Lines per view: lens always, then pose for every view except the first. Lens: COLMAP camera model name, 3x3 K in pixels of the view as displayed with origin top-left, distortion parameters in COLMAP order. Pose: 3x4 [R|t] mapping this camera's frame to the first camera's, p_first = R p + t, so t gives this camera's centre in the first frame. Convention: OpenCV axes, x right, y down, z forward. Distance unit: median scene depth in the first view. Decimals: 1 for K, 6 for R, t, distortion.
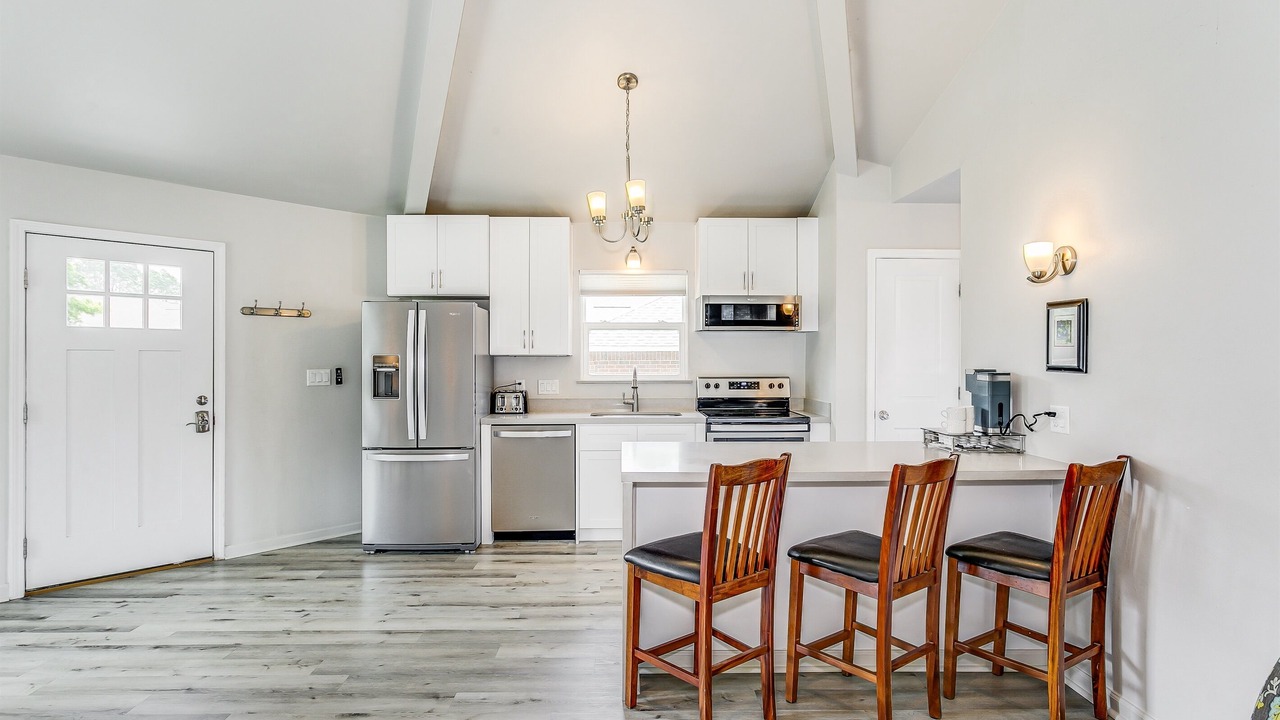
lens RADIAL K [[591.3, 0, 640.0], [0, 591.3, 360.0], [0, 0, 1]] dist [0.002975, 0.000395]
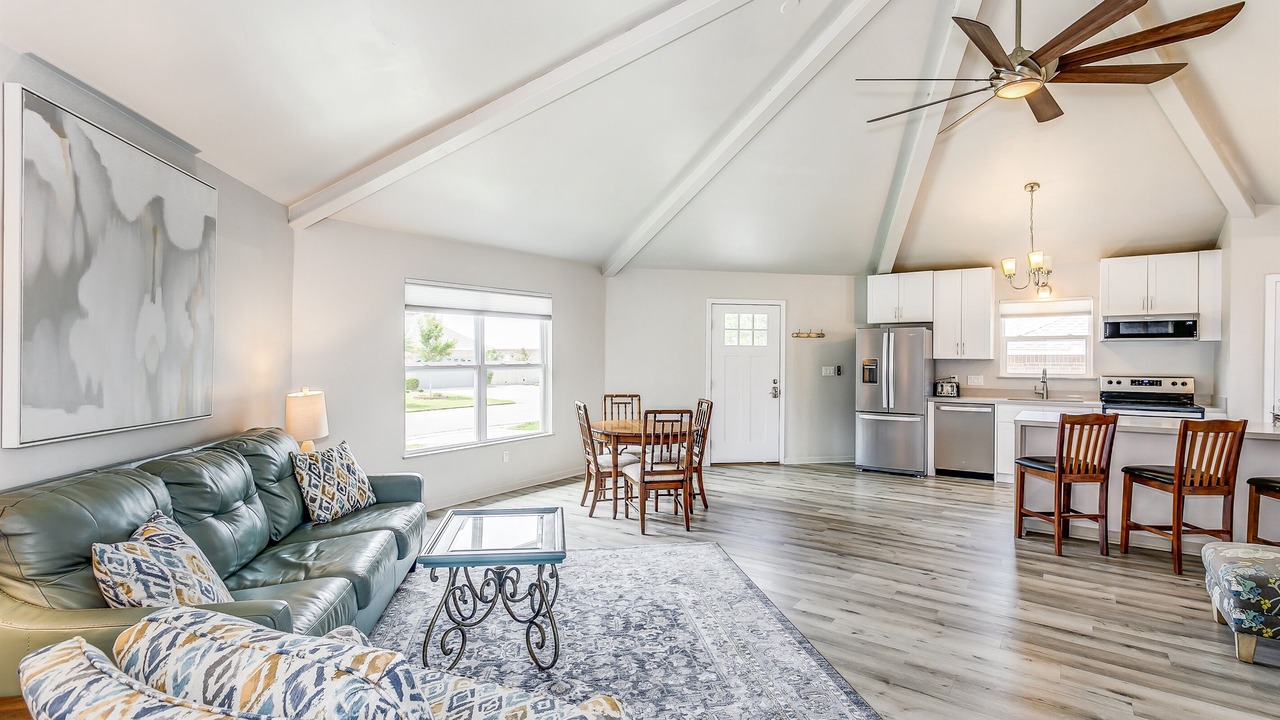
lens RADIAL K [[591.3, 0, 640.0], [0, 591.3, 360.0], [0, 0, 1]] dist [0.002975, 0.000395]
pose [[0.778018, 0.005044, -0.628221, 0.134895], [-0.006664, 0.999978, -0.000225, 0.000552], [0.628206, 0.004361, 0.778035, -0.750147]]
